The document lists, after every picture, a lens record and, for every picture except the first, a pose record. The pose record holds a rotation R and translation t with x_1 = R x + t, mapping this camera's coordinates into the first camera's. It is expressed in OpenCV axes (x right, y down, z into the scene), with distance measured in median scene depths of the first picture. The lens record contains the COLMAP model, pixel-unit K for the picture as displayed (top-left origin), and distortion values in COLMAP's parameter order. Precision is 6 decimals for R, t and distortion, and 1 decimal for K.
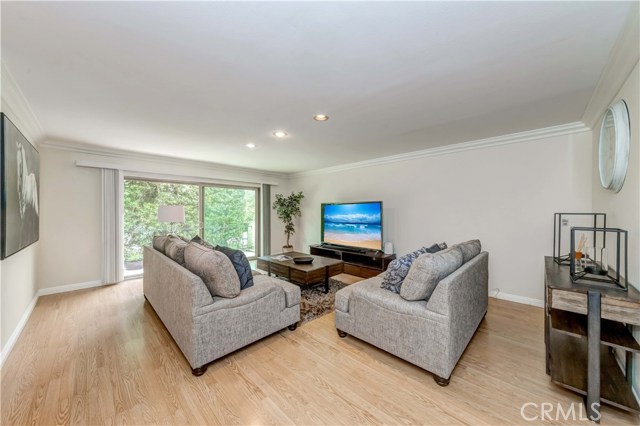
lens RADIAL K [[226.2, 0, 320.0], [0, 226.2, 213.0], [0, 0, 1]] dist [0.000999, 0.000137]
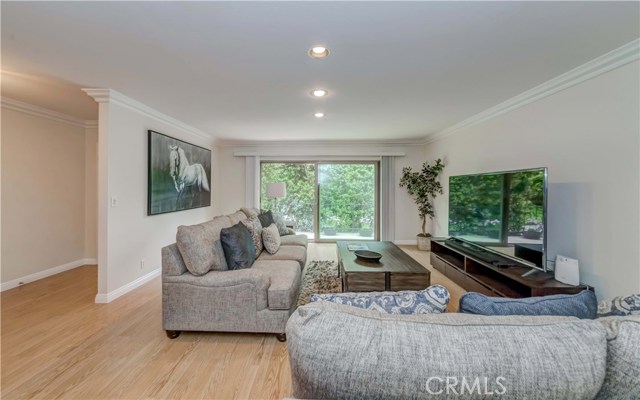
lens RADIAL K [[234.3, 0, 310.0], [0, 234.3, 188.6], [0, 0, 1]] dist [0.000571, 0.000022]
pose [[0.670238, 0.006945, -0.742114, 0.250315], [-0.011650, 0.999931, -0.001163, -0.003163], [0.742055, 0.009425, 0.670273, 0.244316]]
